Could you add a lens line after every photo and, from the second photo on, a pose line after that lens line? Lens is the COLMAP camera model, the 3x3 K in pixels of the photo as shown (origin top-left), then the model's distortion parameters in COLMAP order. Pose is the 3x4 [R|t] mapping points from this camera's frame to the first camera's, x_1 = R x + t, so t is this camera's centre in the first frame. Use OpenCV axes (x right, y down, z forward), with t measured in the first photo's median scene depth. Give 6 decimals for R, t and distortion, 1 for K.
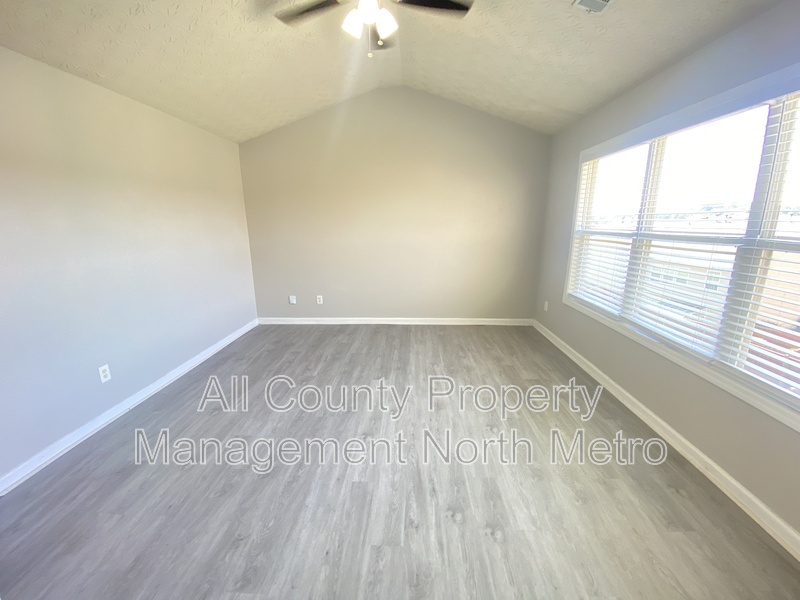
lens RADIAL K [[328.5, 0, 394.5], [0, 328.5, 300.1], [0, 0, 1]] dist [0.000245, -0.000093]
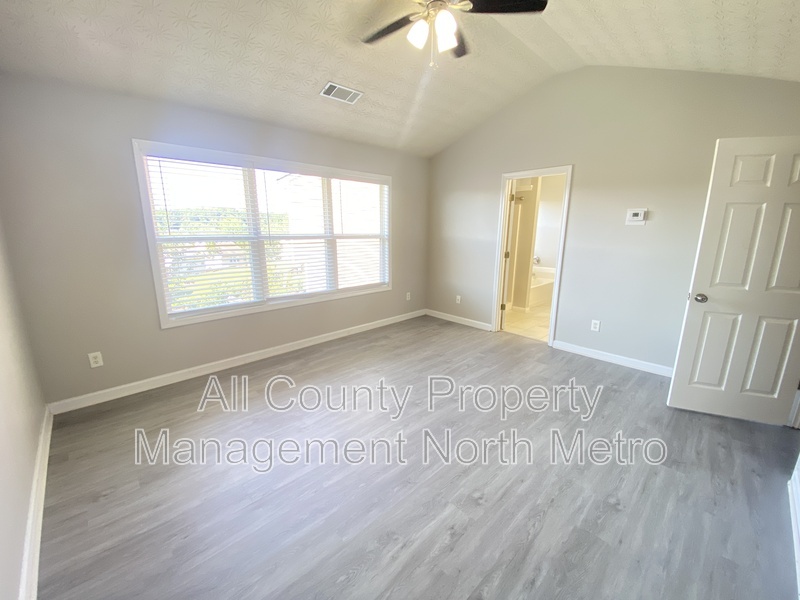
lens RADIAL K [[328.5, 0, 394.5], [0, 328.5, 300.1], [0, 0, 1]] dist [0.000245, -0.000093]
pose [[-0.732557, -0.142672, 0.665586, -0.775473], [0.158796, 0.914992, 0.370908, -0.482153], [-0.661924, 0.377404, -0.647628, 2.050757]]
